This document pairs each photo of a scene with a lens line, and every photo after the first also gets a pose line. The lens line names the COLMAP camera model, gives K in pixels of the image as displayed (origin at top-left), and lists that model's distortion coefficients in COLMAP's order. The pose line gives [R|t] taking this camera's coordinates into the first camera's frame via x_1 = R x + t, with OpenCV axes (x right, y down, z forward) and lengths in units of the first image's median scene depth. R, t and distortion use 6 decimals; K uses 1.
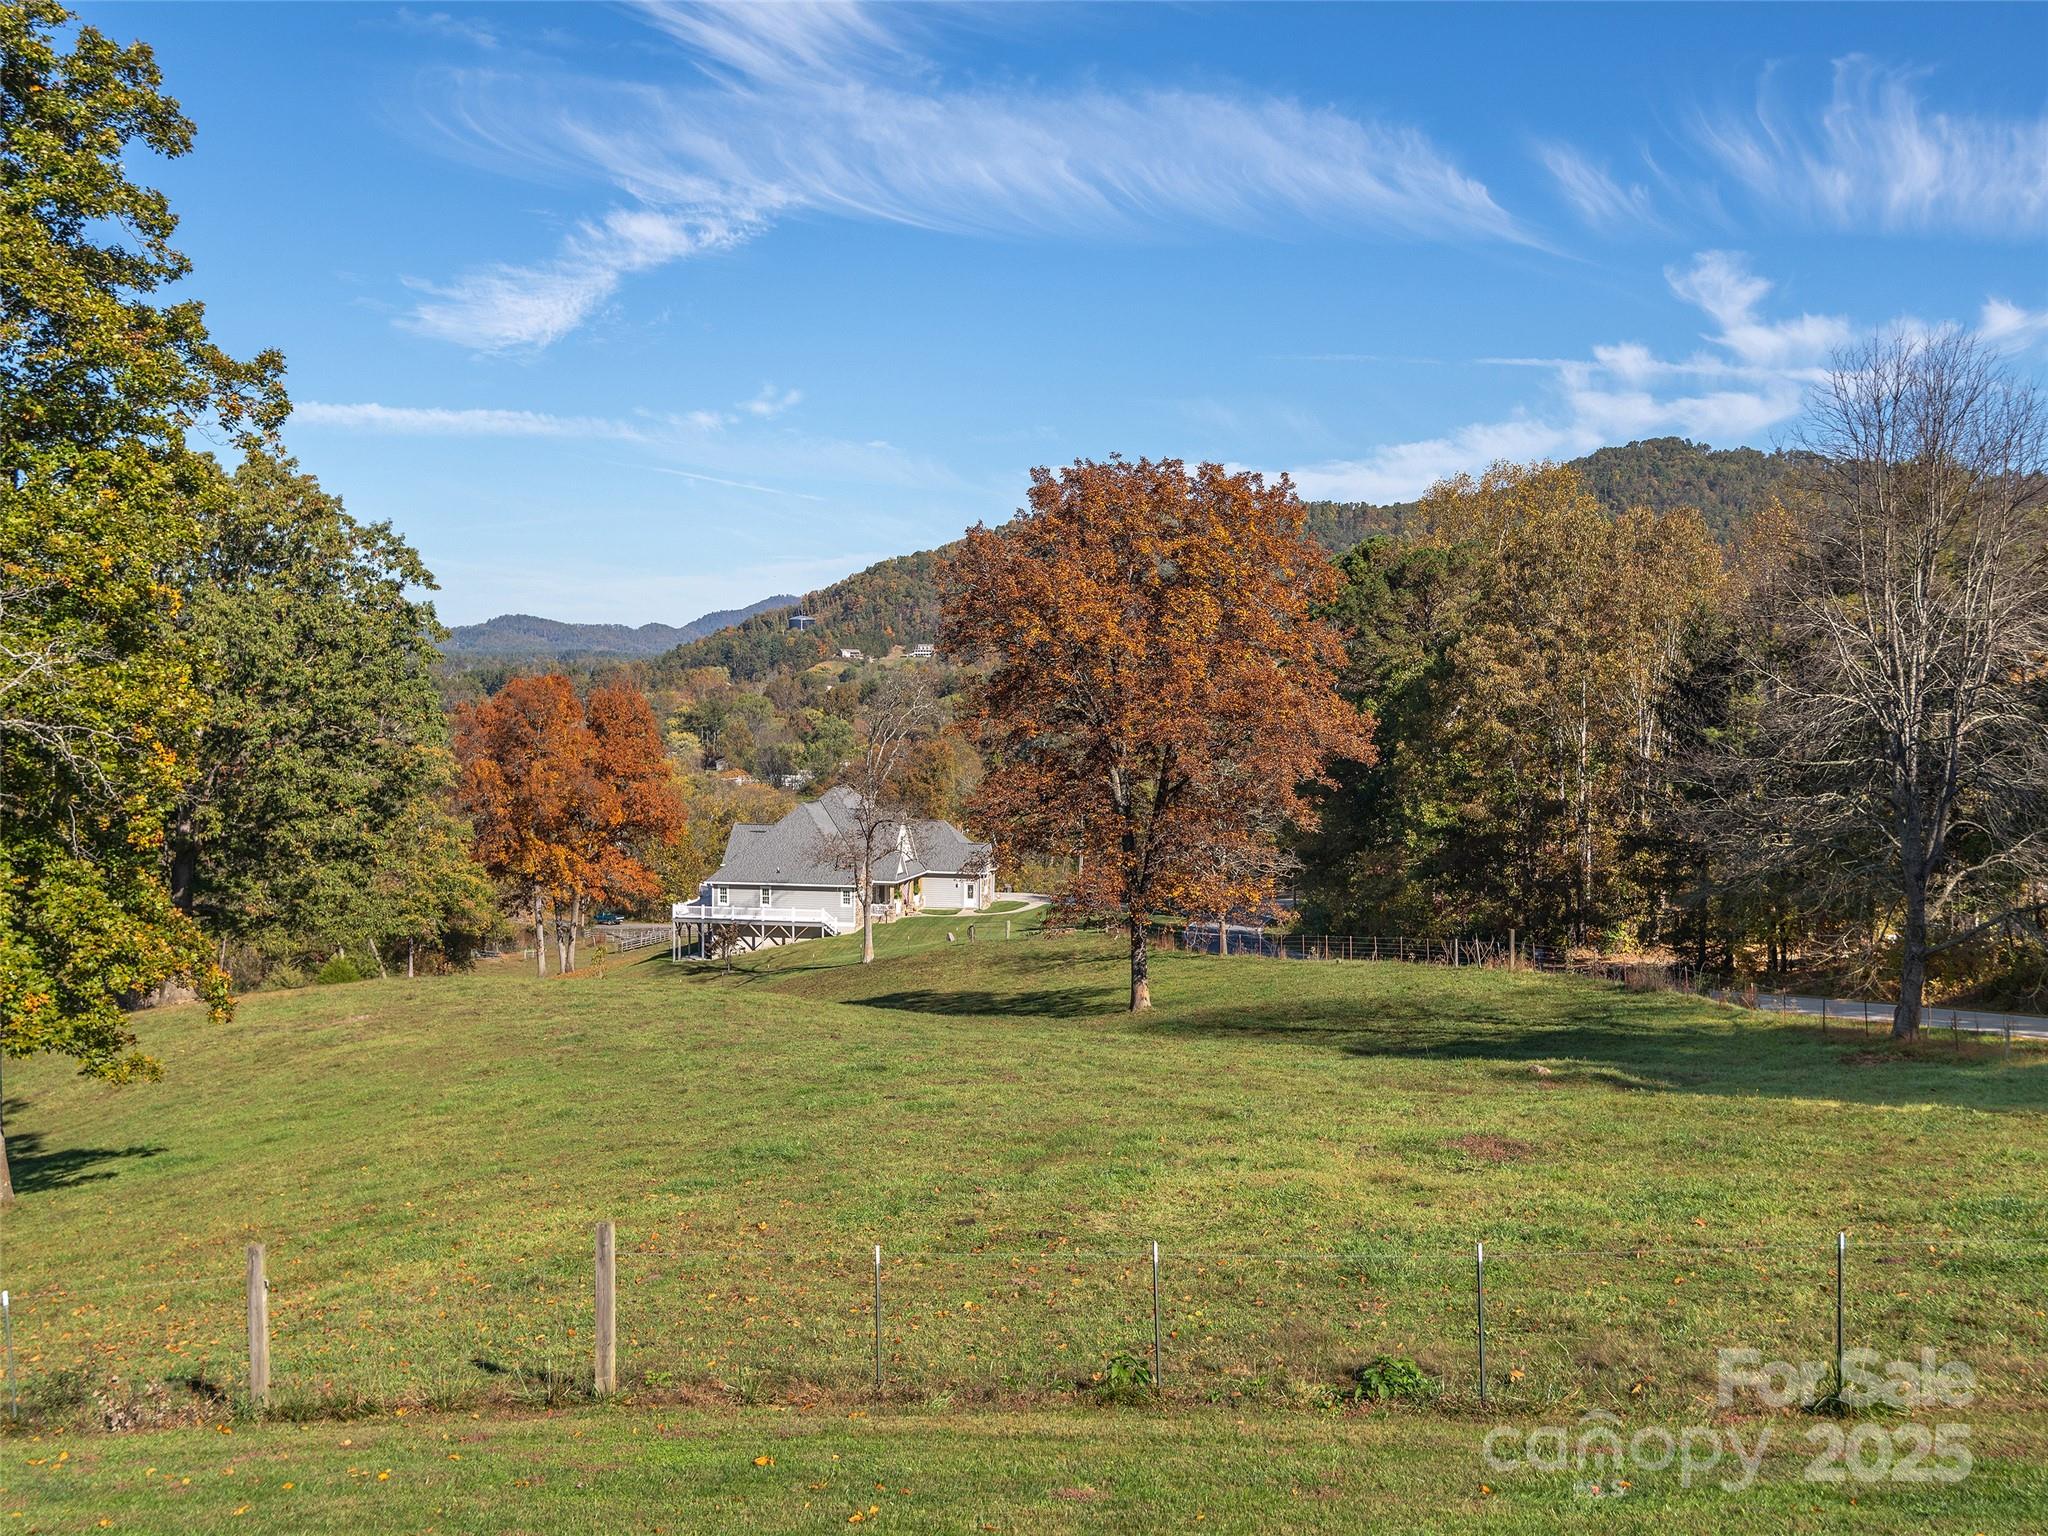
lens RADIAL K [[2146.1, 0, 1022.3], [0, 2146.1, 769.7], [0, 0, 1]] dist [-0.011098, 0.000000]
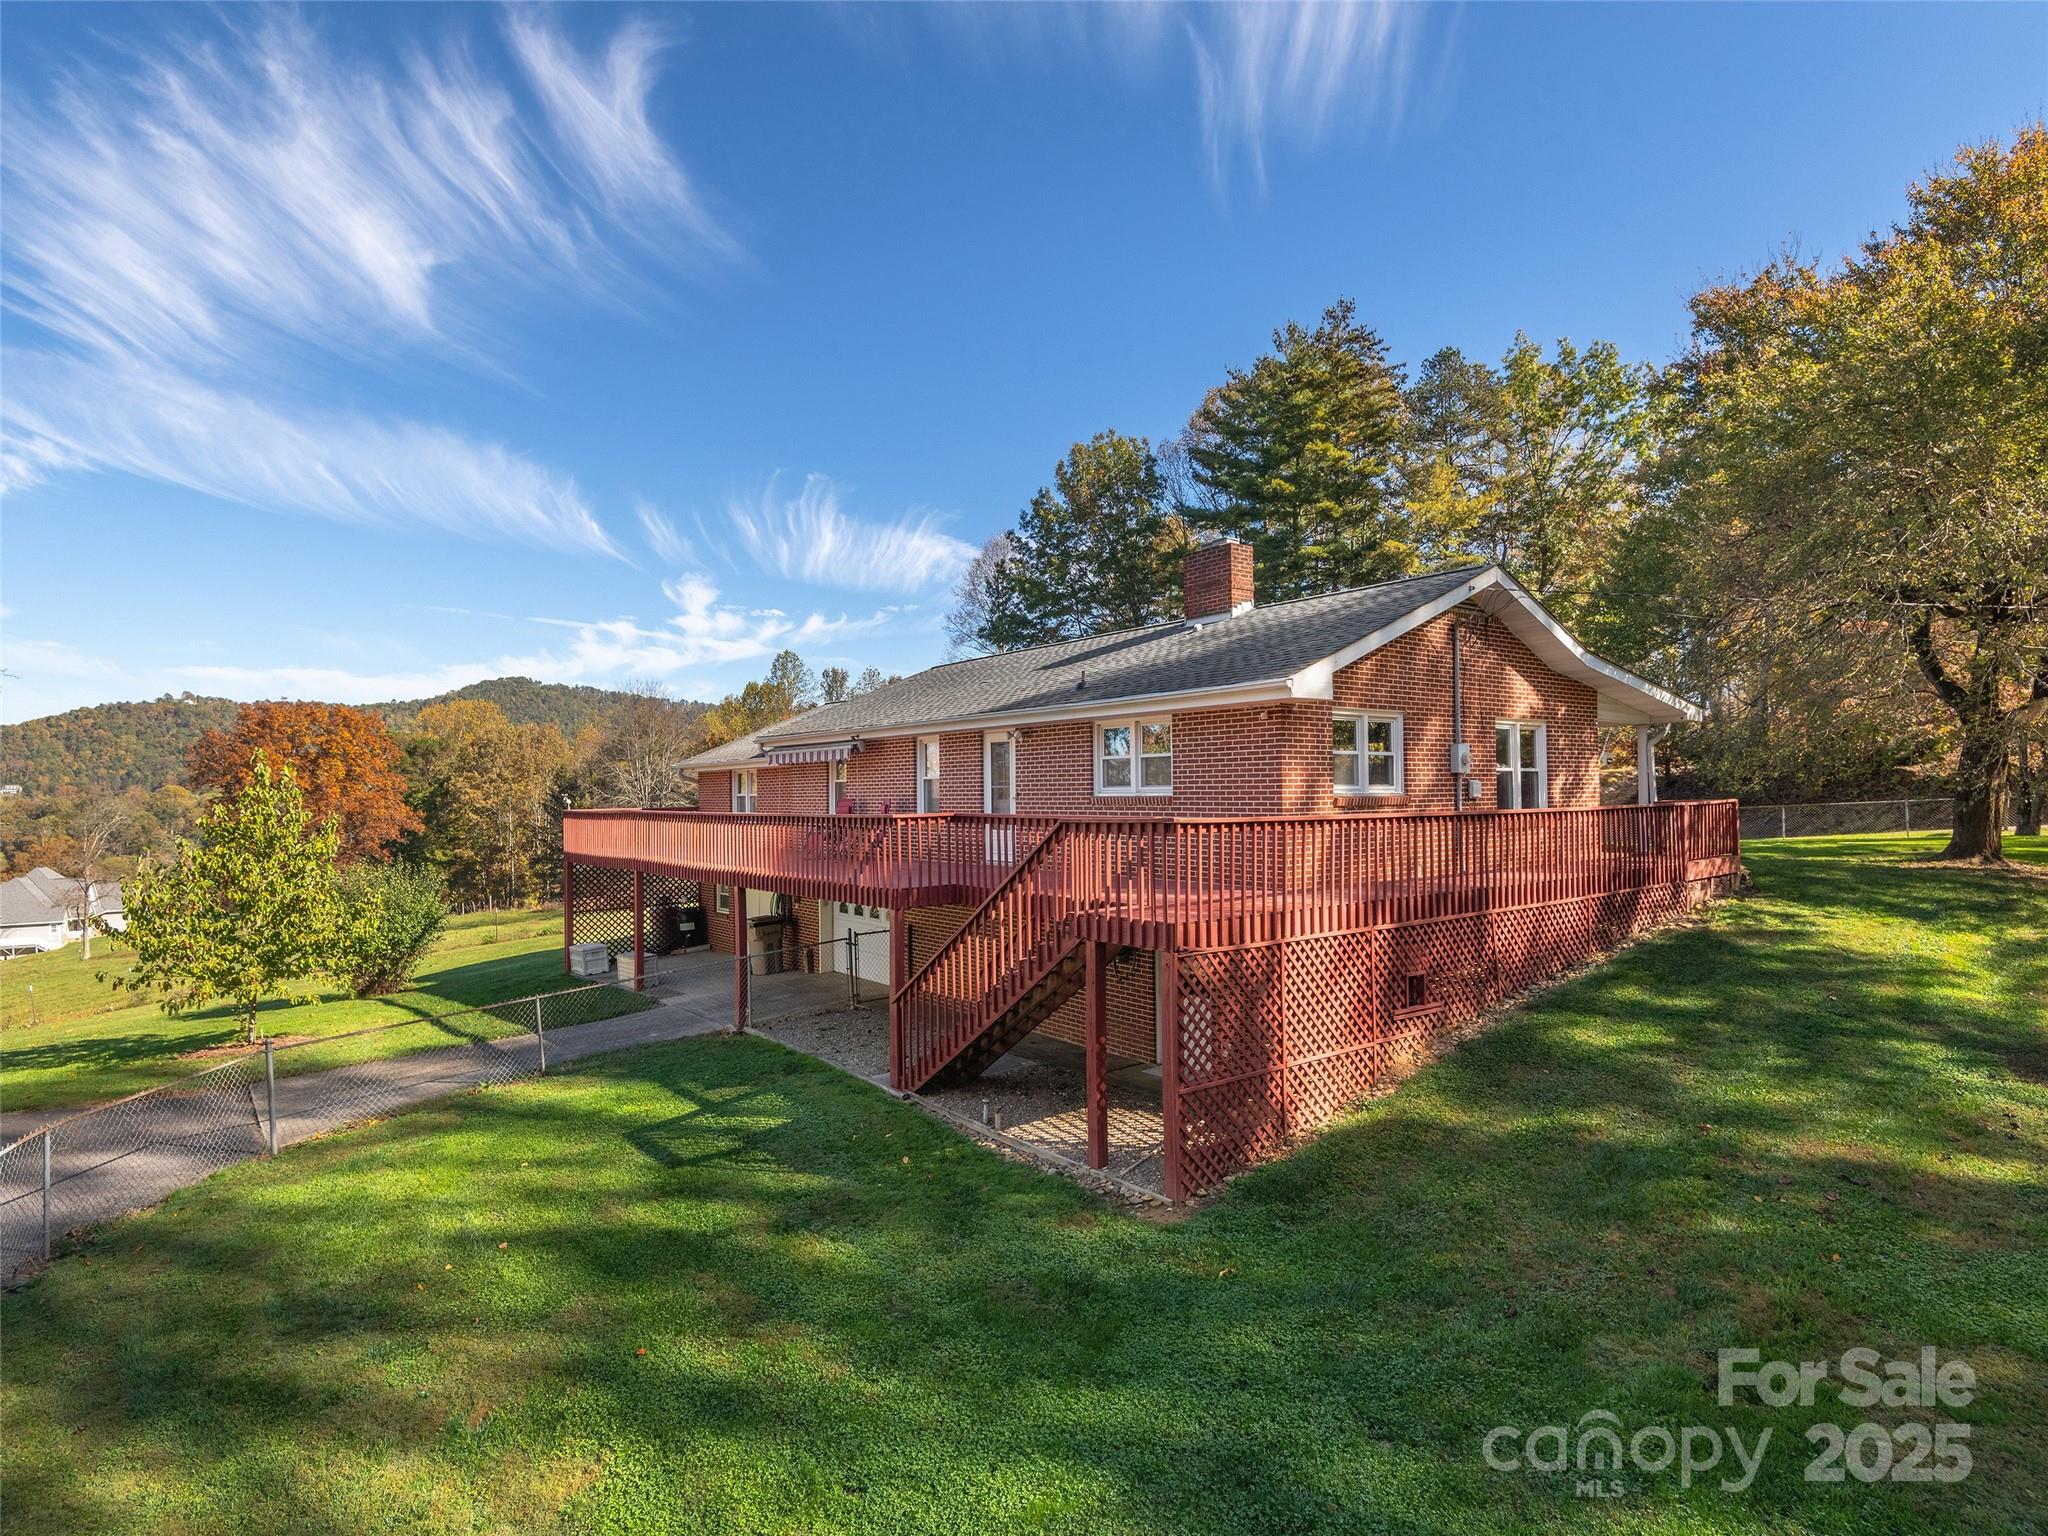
lens RADIAL K [[1052.9, 0, 1034.2], [0, 1052.9, 782.4], [0, 0, 1]] dist [0.001395, -0.001817]
pose [[0.731889, -0.013749, 0.681285, -0.111954], [0.049956, 0.998189, -0.033522, 0.012580], [-0.679590, 0.058568, 0.731251, -0.262296]]
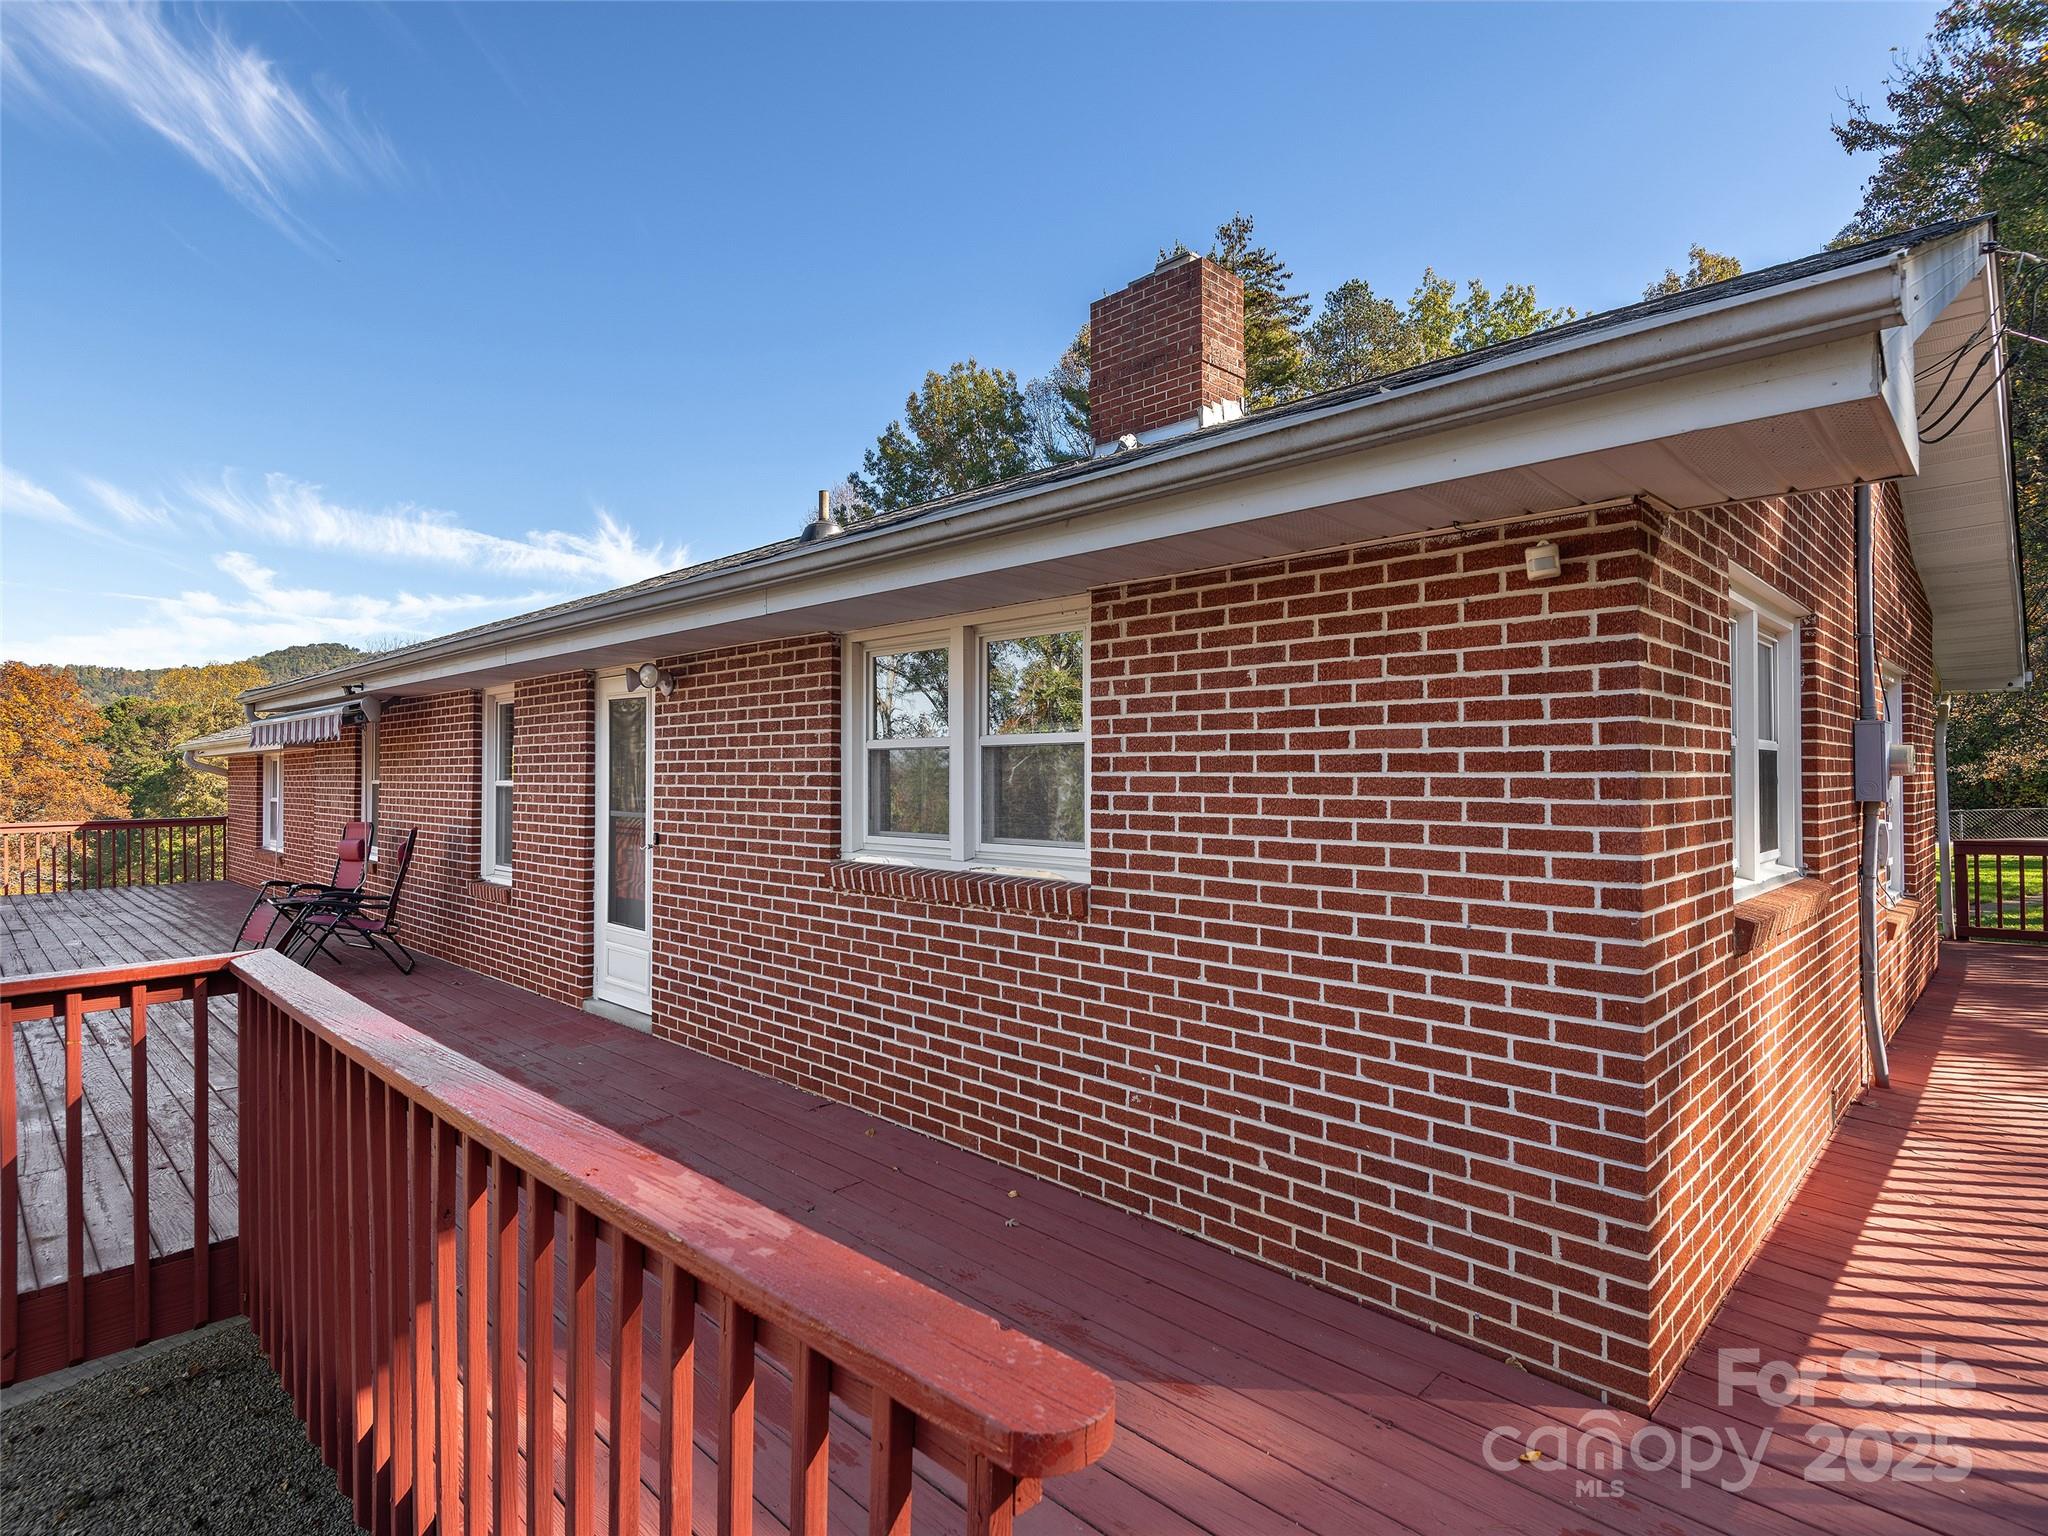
lens RADIAL K [[1052.9, 0, 1010.2], [0, 1052.9, 766.9], [0, 0, 1]] dist [0.001395, -0.001817]
pose [[0.654822, -0.007588, 0.755745, -0.028444], [0.041812, 0.998782, -0.026200, 0.006718], [-0.754626, 0.048756, 0.654342, -0.190522]]
